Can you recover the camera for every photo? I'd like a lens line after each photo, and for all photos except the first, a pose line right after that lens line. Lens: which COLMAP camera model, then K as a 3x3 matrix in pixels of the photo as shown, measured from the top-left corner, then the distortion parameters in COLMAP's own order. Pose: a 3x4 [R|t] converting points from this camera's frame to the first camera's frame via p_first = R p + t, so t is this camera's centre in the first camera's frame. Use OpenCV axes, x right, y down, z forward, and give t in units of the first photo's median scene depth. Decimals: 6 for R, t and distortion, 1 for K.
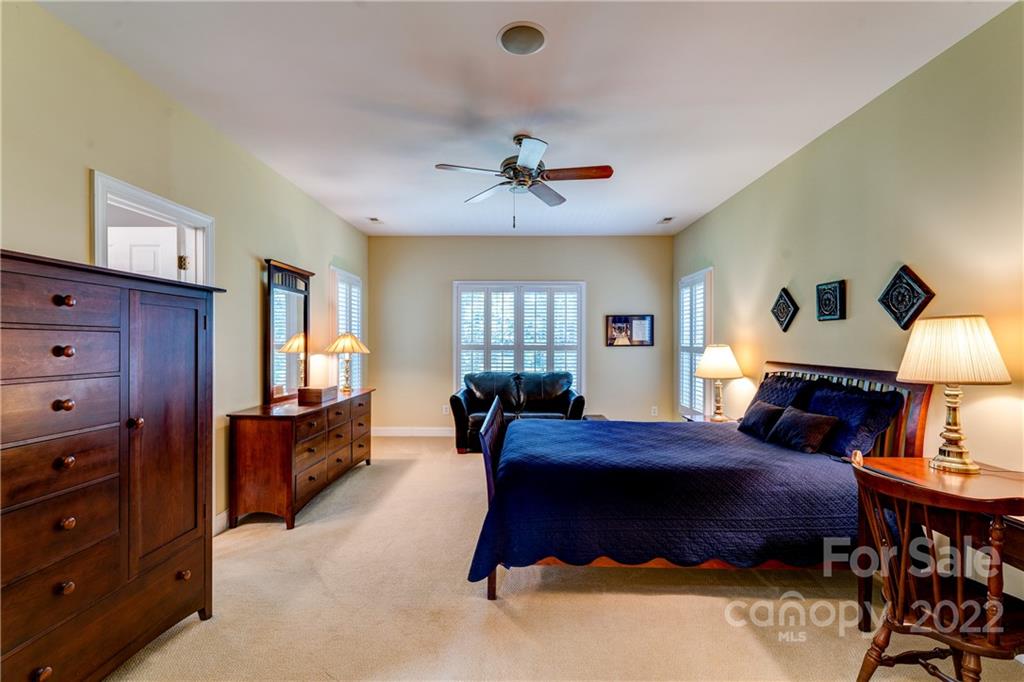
lens RADIAL K [[466.5, 0, 512.1], [0, 466.5, 344.4], [0, 0, 1]] dist [0.002301, 0.000208]
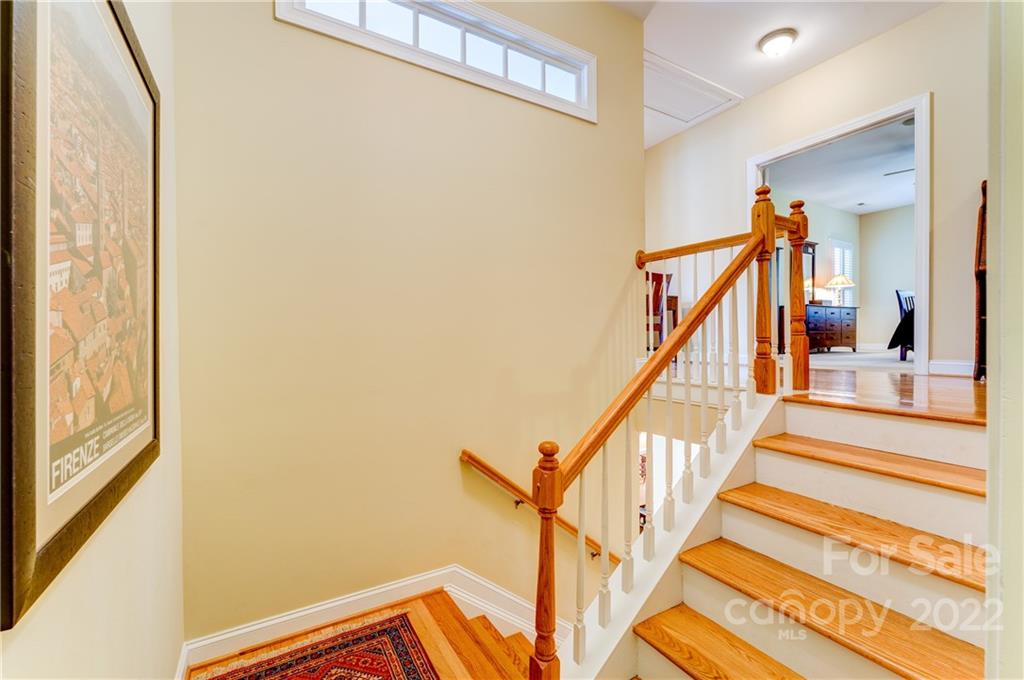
lens RADIAL K [[432.1, 0, 512.0], [0, 432.1, 339.5], [0, 0, 1]] dist [0.001141, 0.000068]
pose [[0.522068, -0.000997, -0.852903, 0.396171], [0.003663, 0.999993, 0.001073, 0.217803], [0.852896, -0.003685, 0.522068, -0.913764]]
